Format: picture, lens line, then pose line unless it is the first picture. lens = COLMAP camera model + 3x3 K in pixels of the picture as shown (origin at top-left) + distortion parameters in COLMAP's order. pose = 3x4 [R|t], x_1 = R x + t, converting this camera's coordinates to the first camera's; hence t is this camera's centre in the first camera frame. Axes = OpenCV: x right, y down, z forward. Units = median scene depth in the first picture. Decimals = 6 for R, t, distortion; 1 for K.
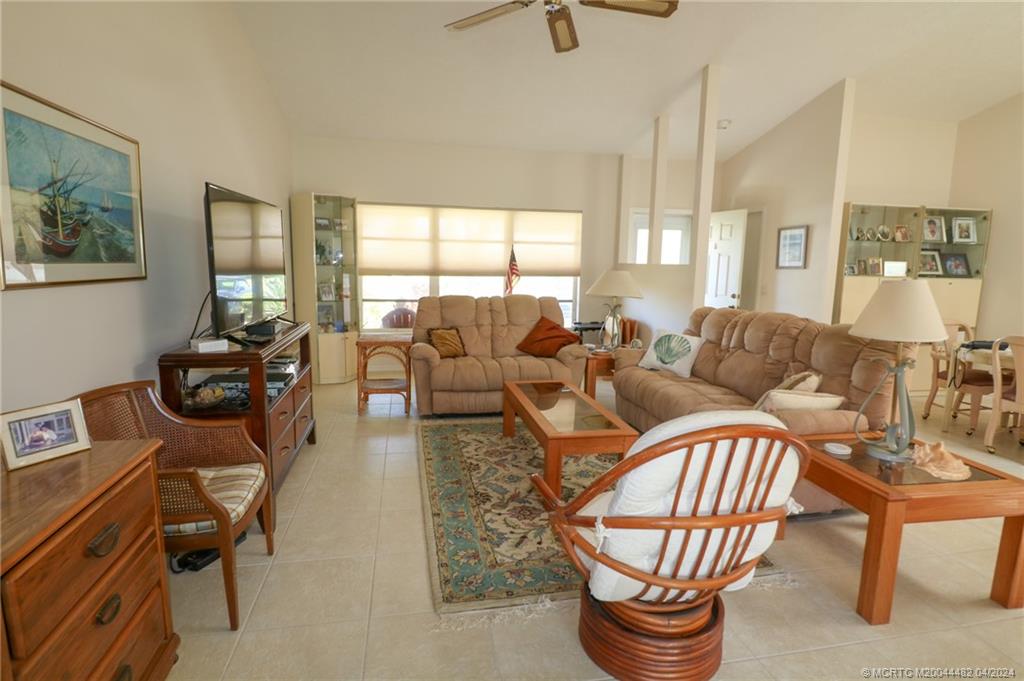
lens RADIAL K [[532.2, 0, 512.0], [0, 532.2, 340.5], [0, 0, 1]] dist [0.002812, -0.007492]
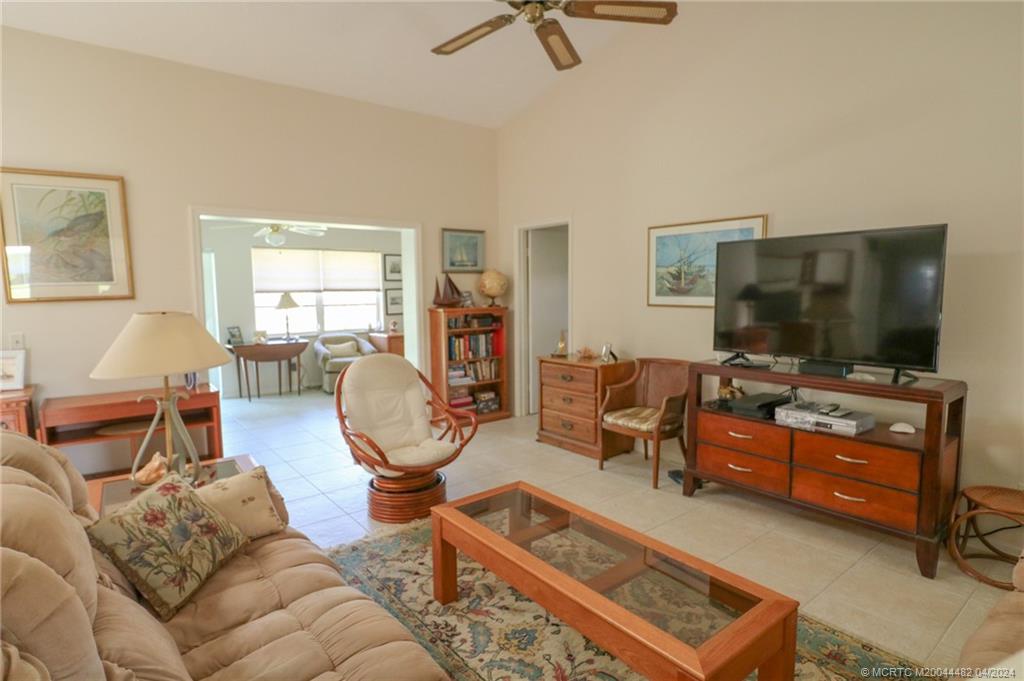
lens RADIAL K [[532.2, 0, 512.0], [0, 532.2, 340.5], [0, 0, 1]] dist [0.002812, -0.007492]
pose [[-0.888684, 0.029558, -0.457567, 0.406644], [-0.079587, 0.972829, 0.217415, -0.209242], [0.451560, 0.229629, -0.862185, 1.403373]]
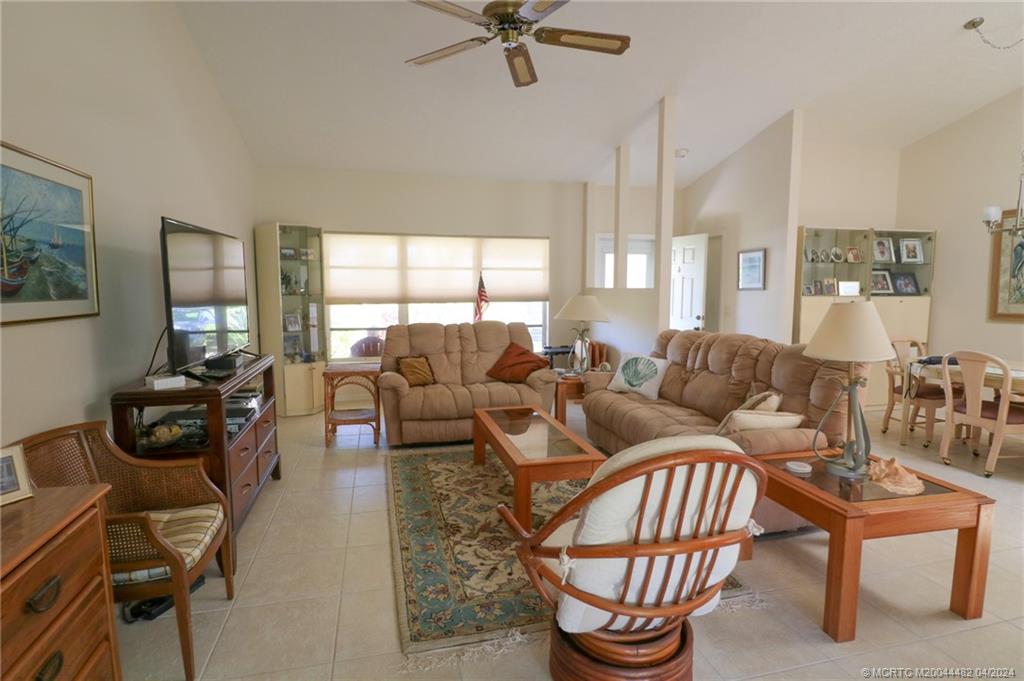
lens RADIAL K [[532.2, 0, 512.0], [0, 532.2, 340.5], [0, 0, 1]] dist [0.002812, -0.007492]
pose [[0.998474, -0.023062, 0.050174, 0.011471], [0.025295, 0.998697, -0.044329, -0.005673], [-0.049086, 0.045530, 0.997756, -0.002911]]
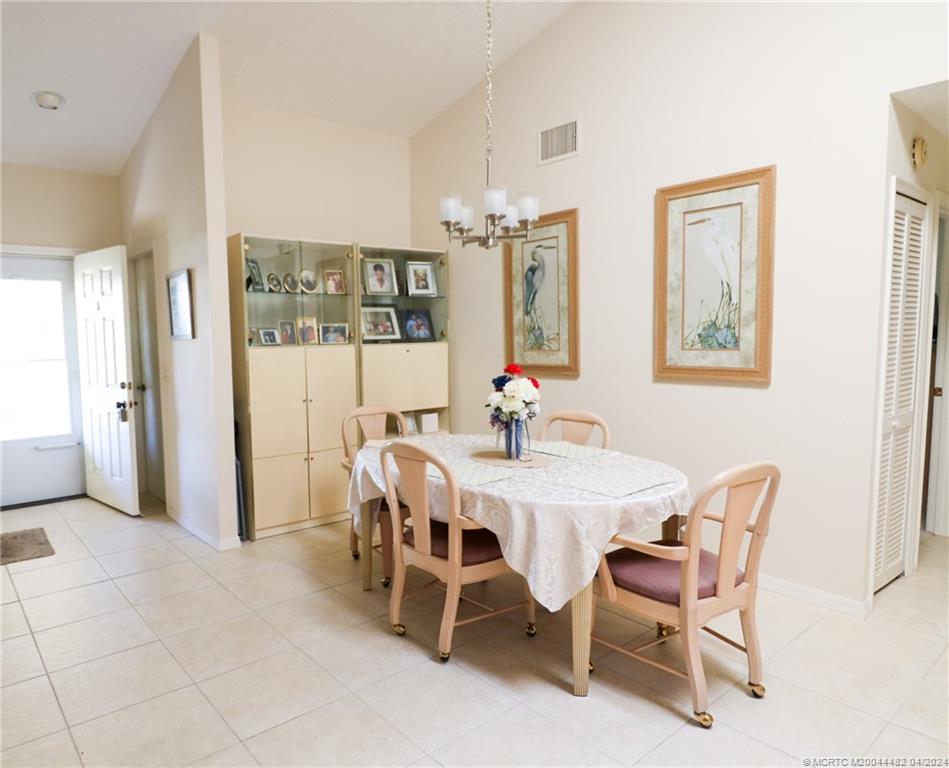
lens RADIAL K [[617.0, 0, 393.6], [0, 617.0, 384.5], [0, 0, 1]] dist [0.002459, 0.000388]
pose [[0.898415, -0.071111, 0.433352, 0.701041], [0.096454, 0.994659, -0.036747, -0.051391], [-0.428425, 0.074812, 0.900475, 0.403672]]
